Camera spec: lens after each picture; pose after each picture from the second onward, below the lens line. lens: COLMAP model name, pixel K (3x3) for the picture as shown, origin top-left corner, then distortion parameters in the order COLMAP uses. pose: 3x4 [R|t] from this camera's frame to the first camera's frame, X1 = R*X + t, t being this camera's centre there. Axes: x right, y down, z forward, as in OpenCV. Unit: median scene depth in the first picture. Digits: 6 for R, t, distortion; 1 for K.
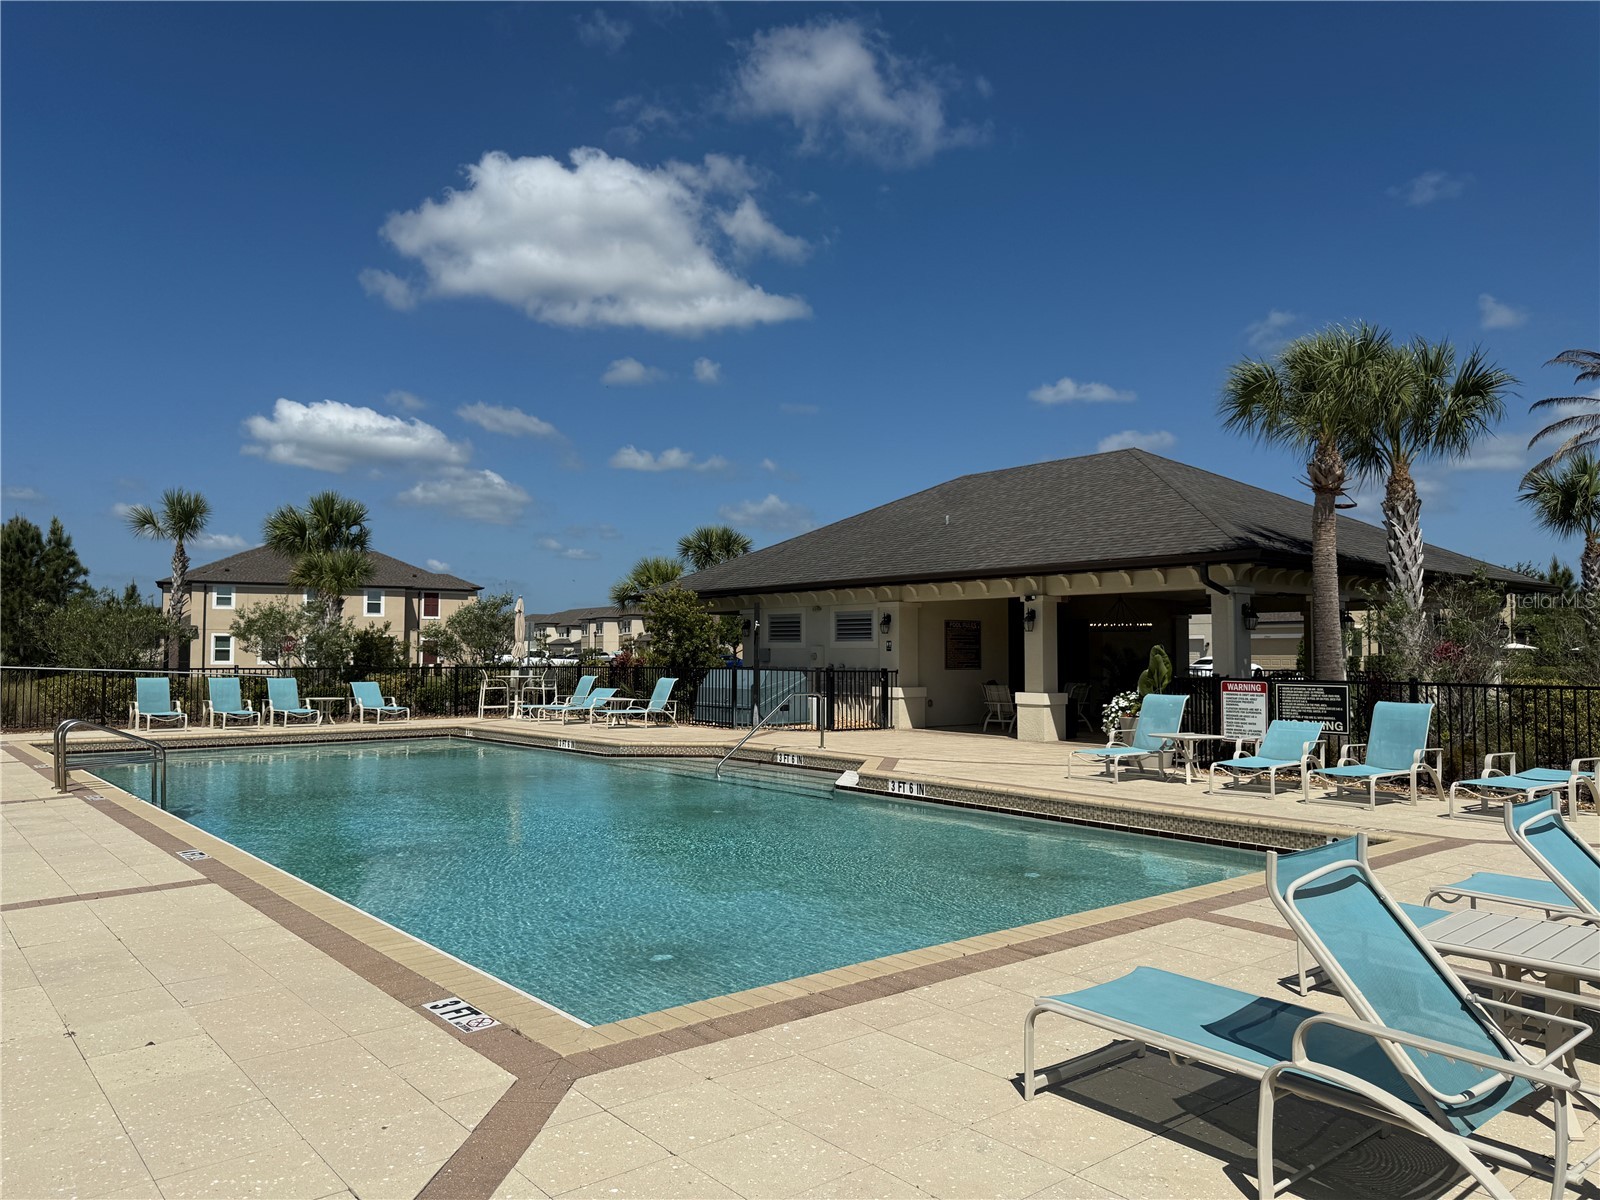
lens RADIAL K [[1096.0, 0, 799.4], [0, 1096.0, 600.2], [0, 0, 1]] dist [-0.004313, -0.001951]
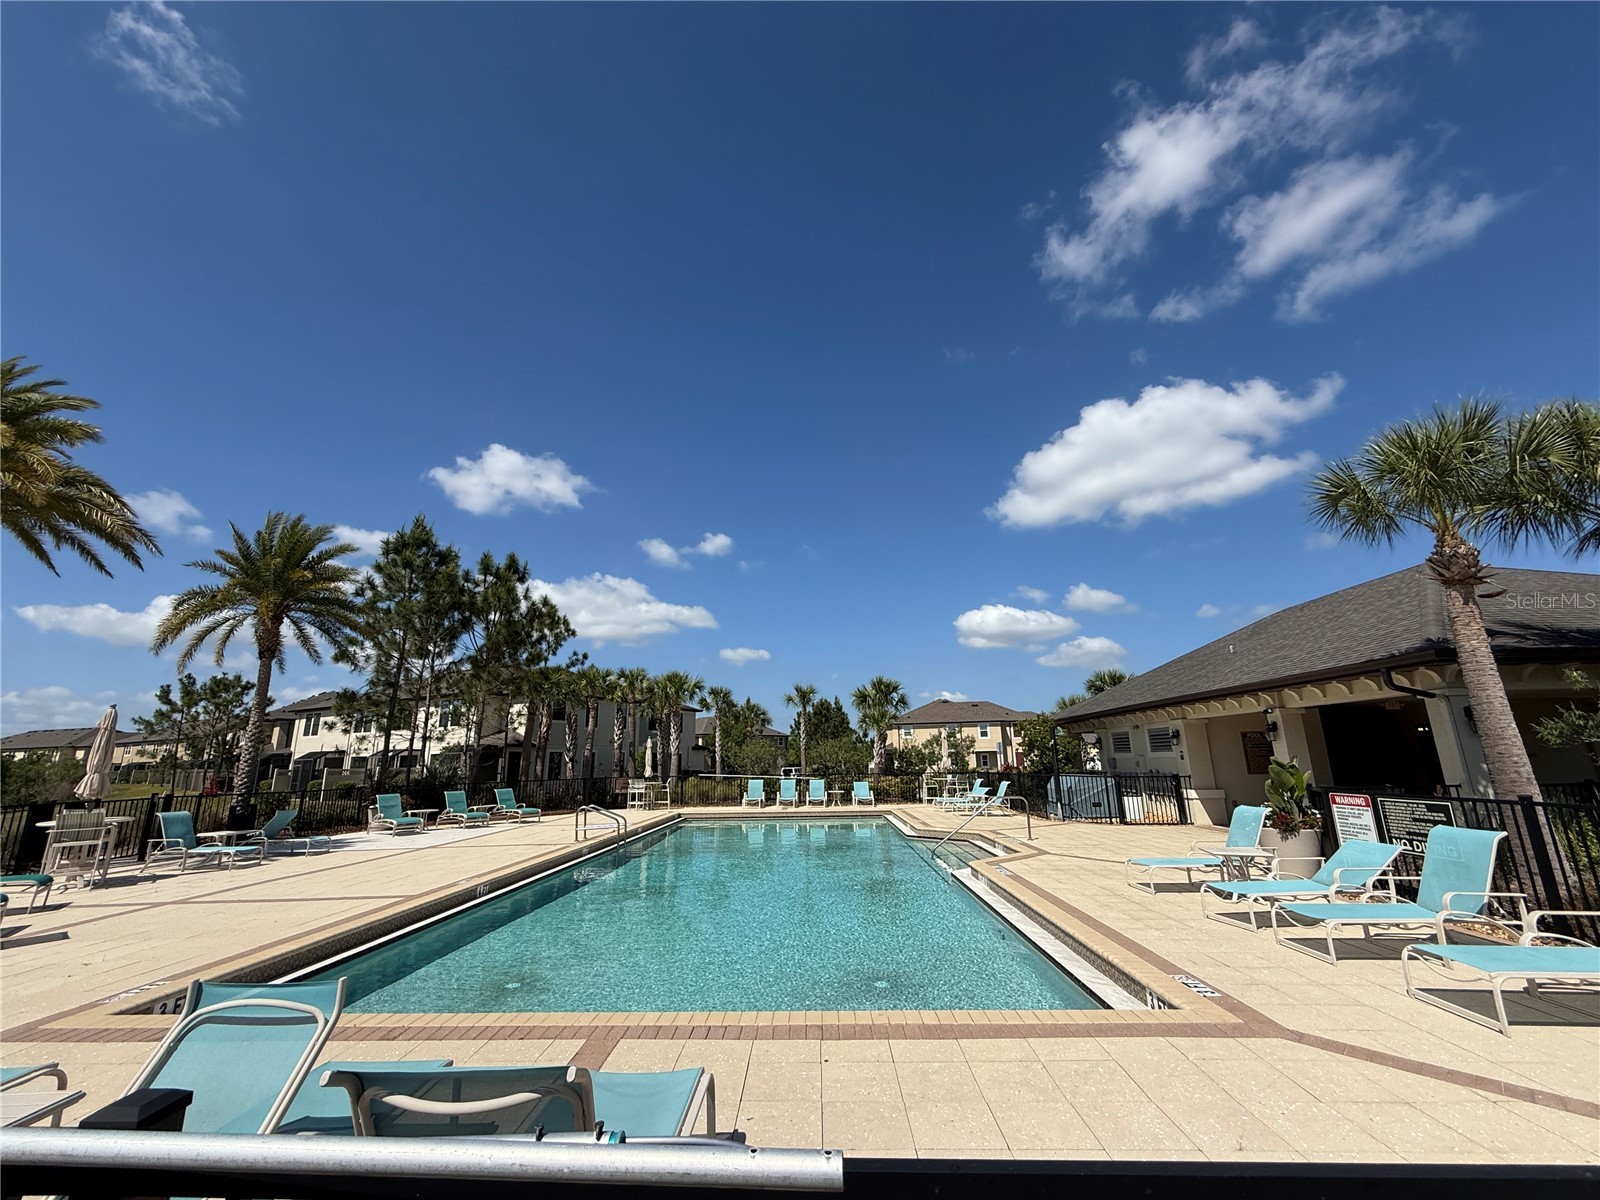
lens RADIAL K [[639.6, 0, 793.7], [0, 639.6, 598.4], [0, 0, 1]] dist [0.001513, 0.000034]
pose [[0.723710, -0.184825, -0.664893, 0.285698], [0.051347, 0.975219, -0.215200, 0.001385], [0.688191, 0.121602, 0.715266, 0.149084]]
